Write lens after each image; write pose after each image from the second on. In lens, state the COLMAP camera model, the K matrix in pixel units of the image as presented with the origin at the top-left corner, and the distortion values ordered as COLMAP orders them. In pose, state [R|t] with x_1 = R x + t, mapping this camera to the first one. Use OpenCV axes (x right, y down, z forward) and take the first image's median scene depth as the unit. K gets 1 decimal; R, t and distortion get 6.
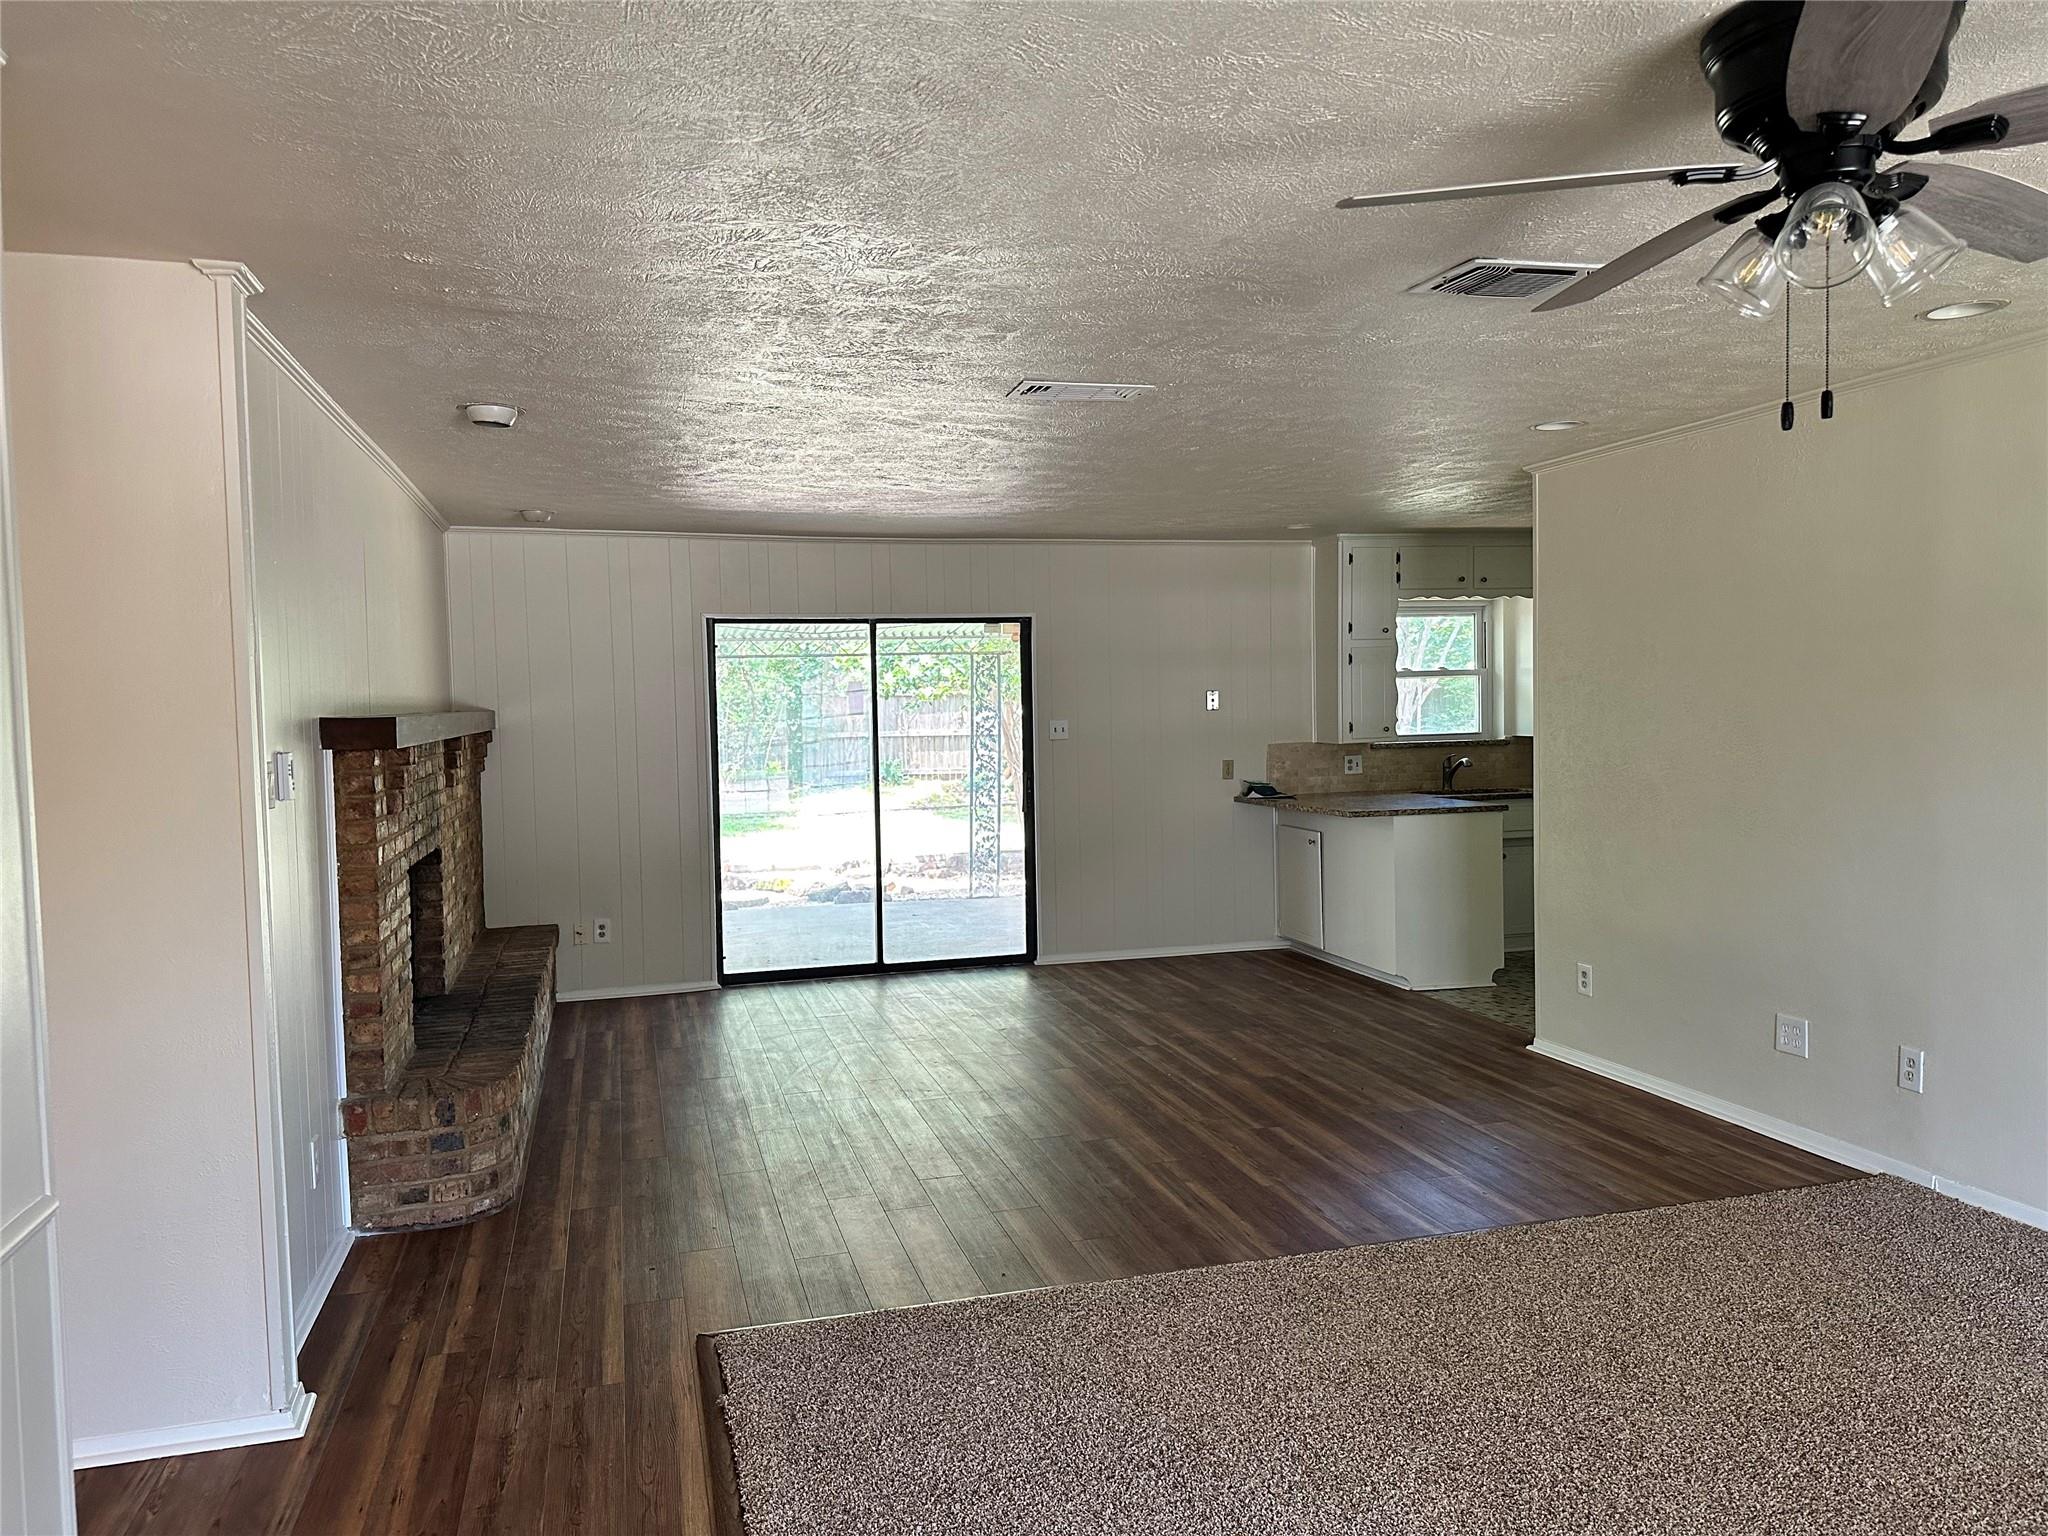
lens RADIAL K [[1442.0, 0, 1023.4], [0, 1442.0, 770.7], [0, 0, 1]] dist [0.022561, -0.023076]
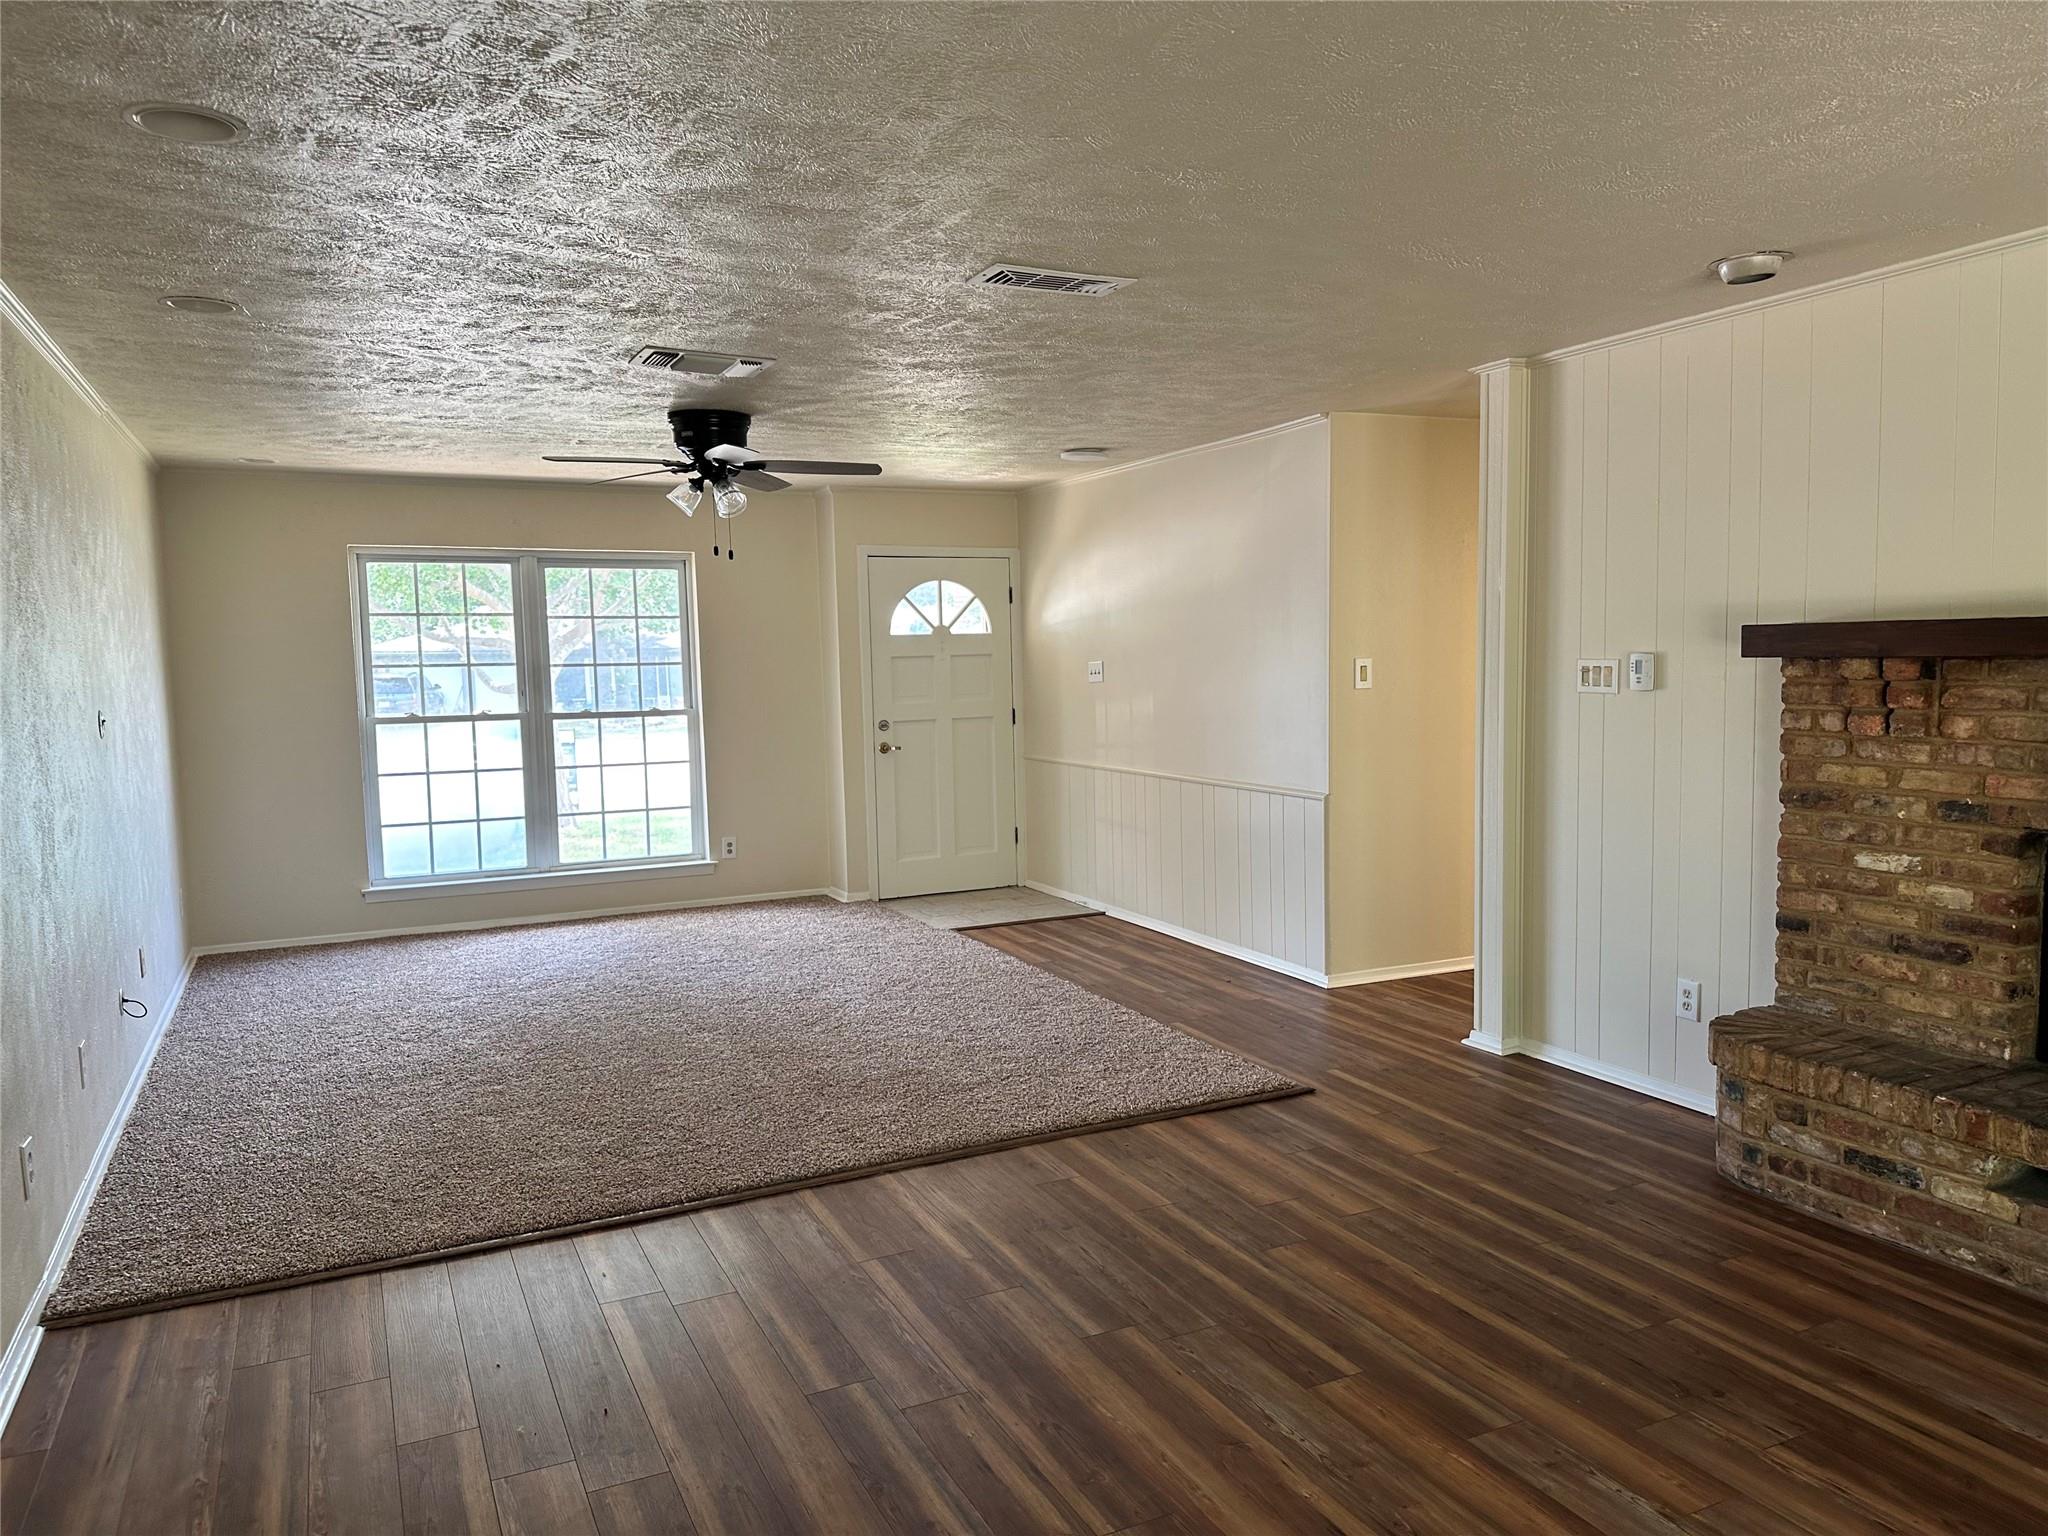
lens RADIAL K [[1442.0, 0, 1024.7], [0, 1442.0, 768.1], [0, 0, 1]] dist [0.022561, -0.023076]
pose [[-0.984098, 0.060242, -0.167096, 0.198130], [0.037617, 0.990076, 0.135405, -0.084929], [0.173595, 0.126966, -0.976598, 1.724156]]
